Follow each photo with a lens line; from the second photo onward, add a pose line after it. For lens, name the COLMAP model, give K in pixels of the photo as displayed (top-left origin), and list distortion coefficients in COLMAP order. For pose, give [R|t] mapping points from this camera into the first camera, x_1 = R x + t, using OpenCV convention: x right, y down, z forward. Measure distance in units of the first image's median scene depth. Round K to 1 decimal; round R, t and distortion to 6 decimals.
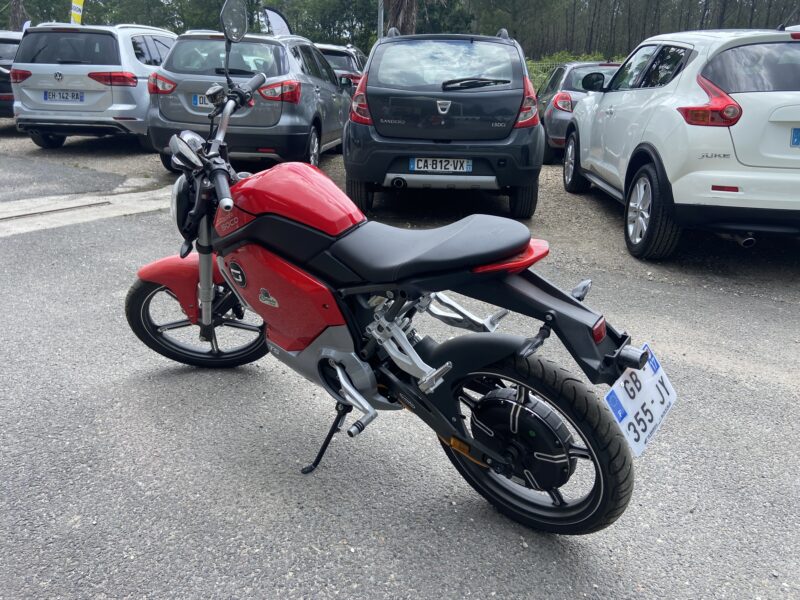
lens RADIAL K [[595.1, 0, 399.7], [0, 595.1, 297.5], [0, 0, 1]] dist [0.081836, -0.080612]
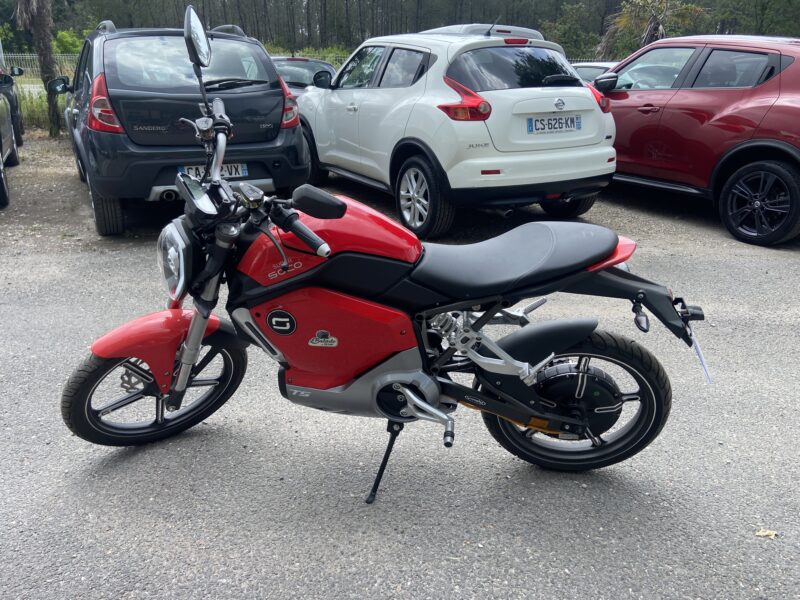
lens RADIAL K [[595.1, 0, 395.7], [0, 595.1, 313.9], [0, 0, 1]] dist [0.081836, -0.080612]
pose [[0.846487, -0.212213, 0.488288, -0.414454], [0.191670, 0.977102, 0.092380, -0.074998], [-0.496711, 0.015392, 0.867779, 0.083162]]
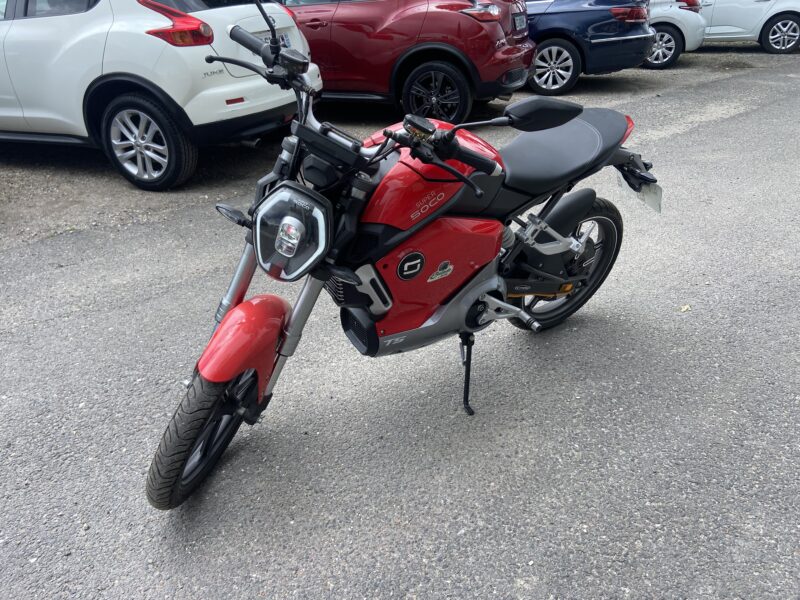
lens RADIAL K [[595.1, 0, 406.1], [0, 595.1, 302.7], [0, 0, 1]] dist [0.081836, -0.080612]
pose [[0.291161, -0.471779, 0.832256, -0.738446], [0.361453, 0.859714, 0.360892, -0.222883], [-0.885763, 0.195744, 0.420841, 0.478288]]
